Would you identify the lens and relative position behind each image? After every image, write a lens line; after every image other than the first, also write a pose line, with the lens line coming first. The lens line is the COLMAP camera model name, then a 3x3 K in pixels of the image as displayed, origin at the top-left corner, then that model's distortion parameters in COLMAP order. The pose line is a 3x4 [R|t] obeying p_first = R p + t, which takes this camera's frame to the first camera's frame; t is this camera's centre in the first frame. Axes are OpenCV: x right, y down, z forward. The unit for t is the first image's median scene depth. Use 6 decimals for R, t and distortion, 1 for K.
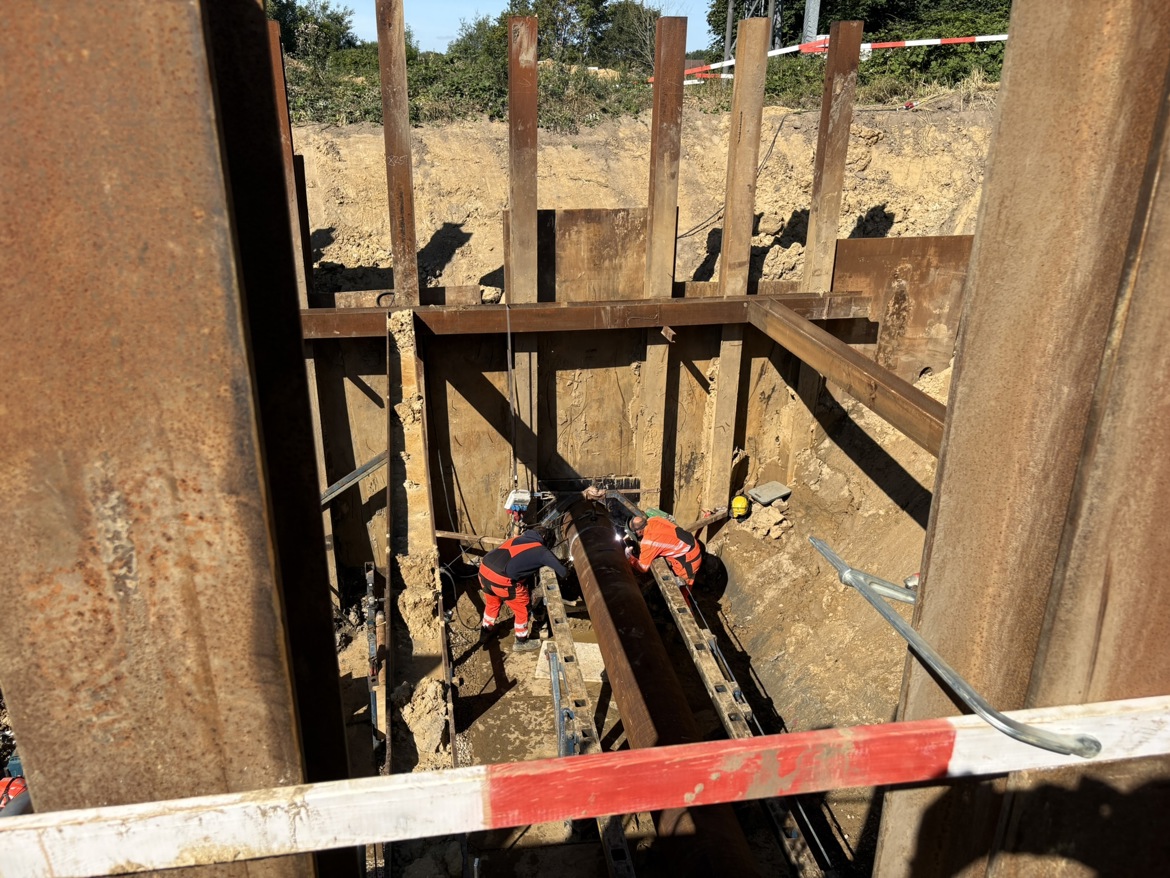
lens RADIAL K [[896.5, 0, 584.0], [0, 896.5, 437.5], [0, 0, 1]] dist [0.012800, -0.028400]
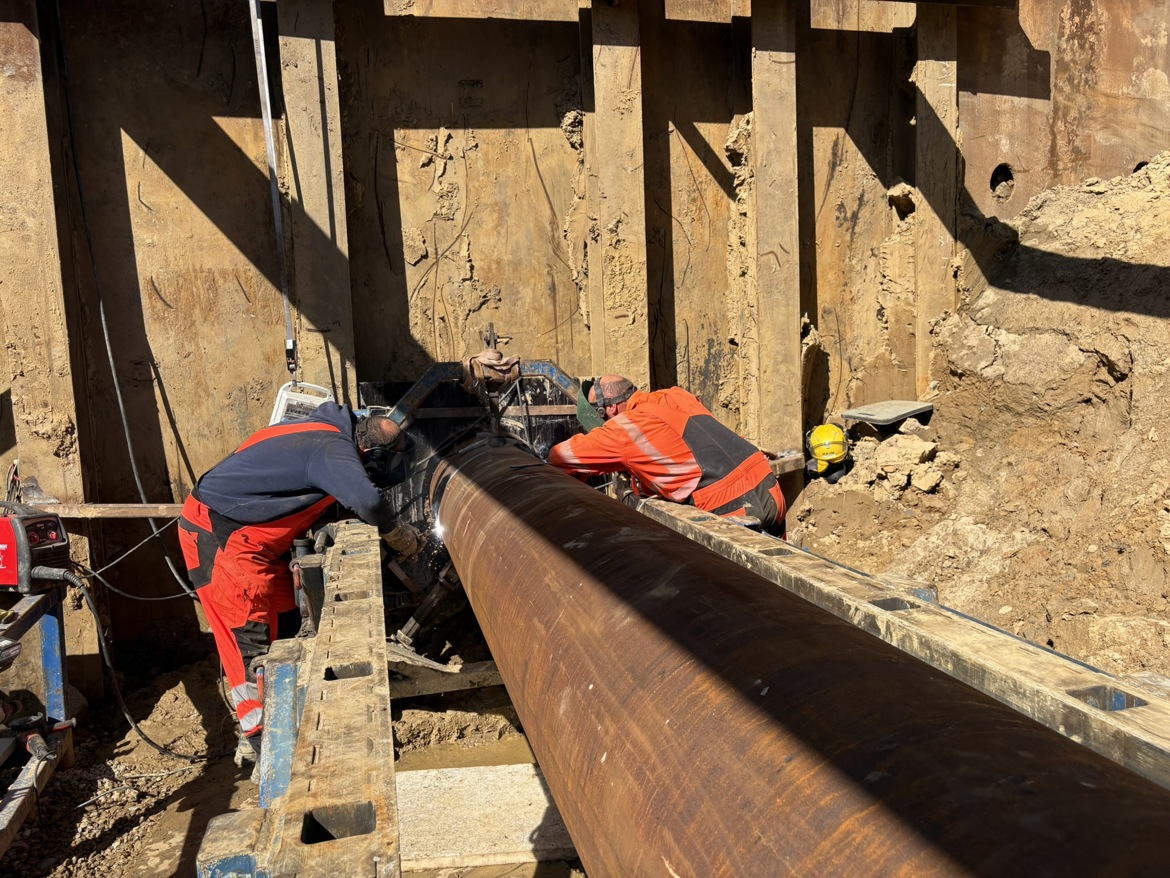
lens RADIAL K [[896.5, 0, 596.8], [0, 896.5, 443.9], [0, 0, 1]] dist [0.012800, -0.028400]
pose [[0.995020, -0.065271, 0.075332, 0.024493], [0.084208, 0.954838, -0.284945, 0.200879], [-0.053331, 0.289869, 0.955579, 0.592740]]
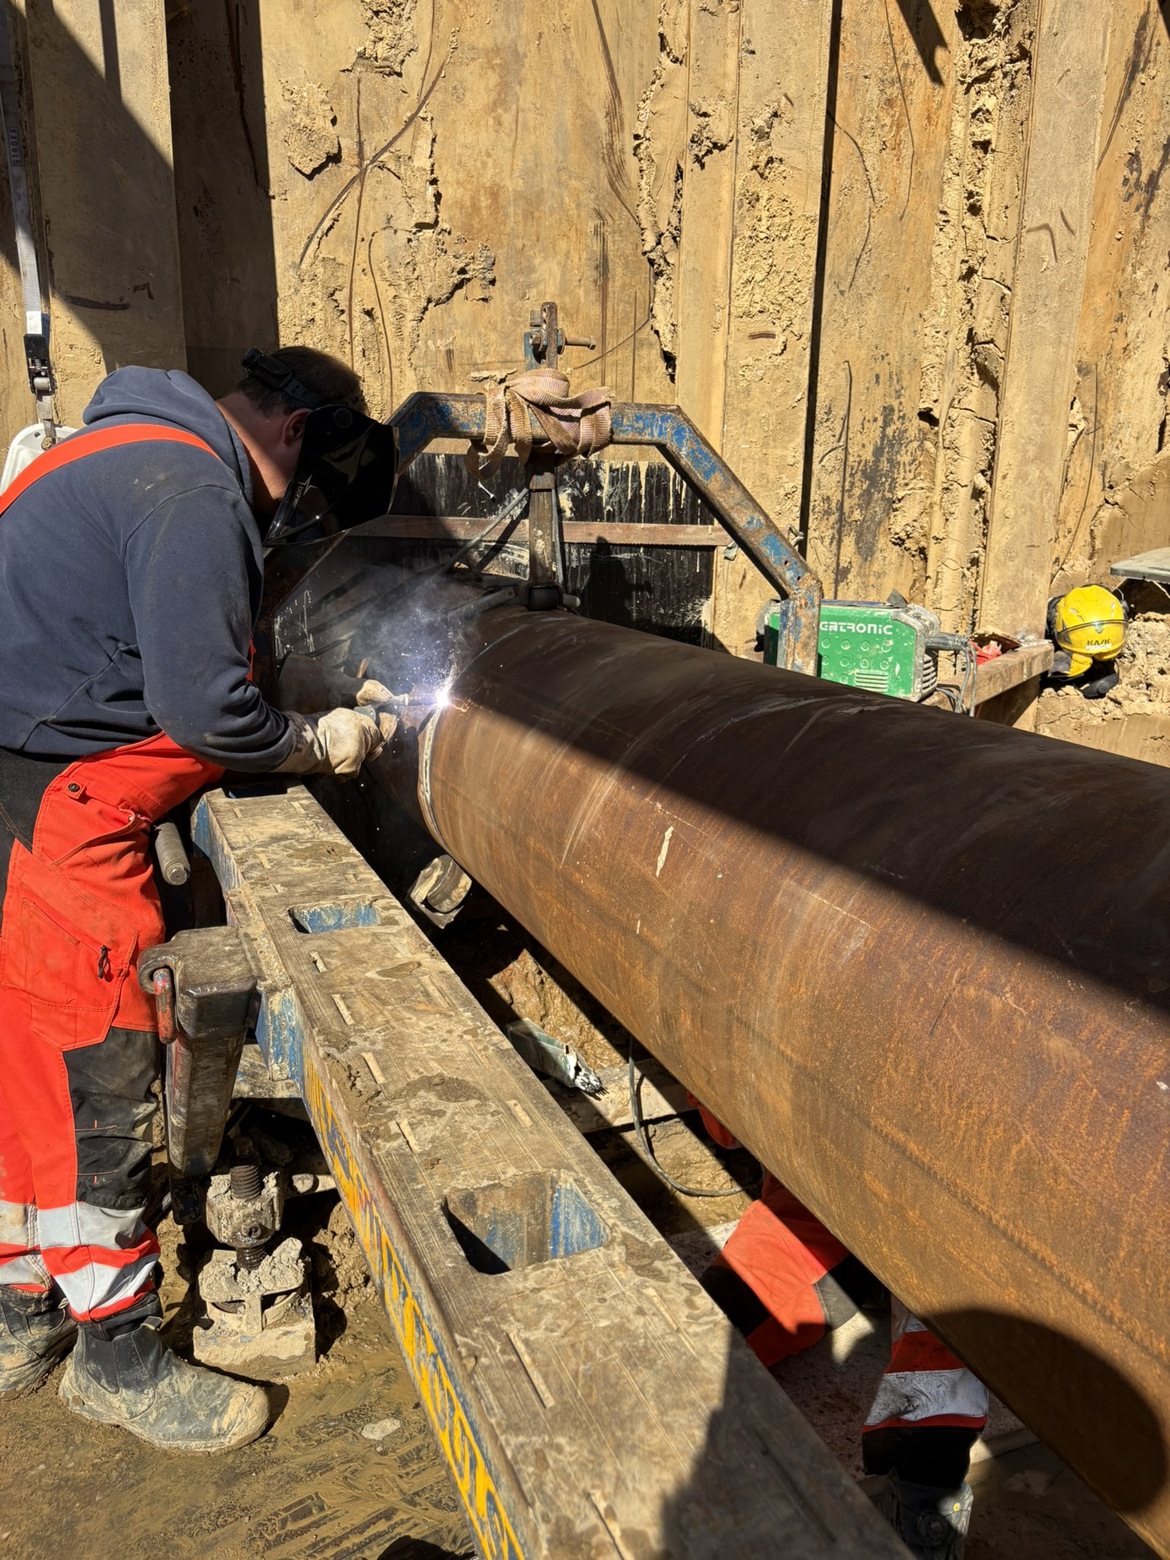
lens RADIAL K [[1195.3, 0, 593.1], [0, 1195.3, 804.3], [0, 0, 1]] dist [0.012800, -0.028400]
pose [[0.971363, -0.067080, 0.227936, -0.033732], [0.094486, 0.989260, -0.111524, 0.151481], [-0.218007, 0.129867, 0.967268, 0.748104]]
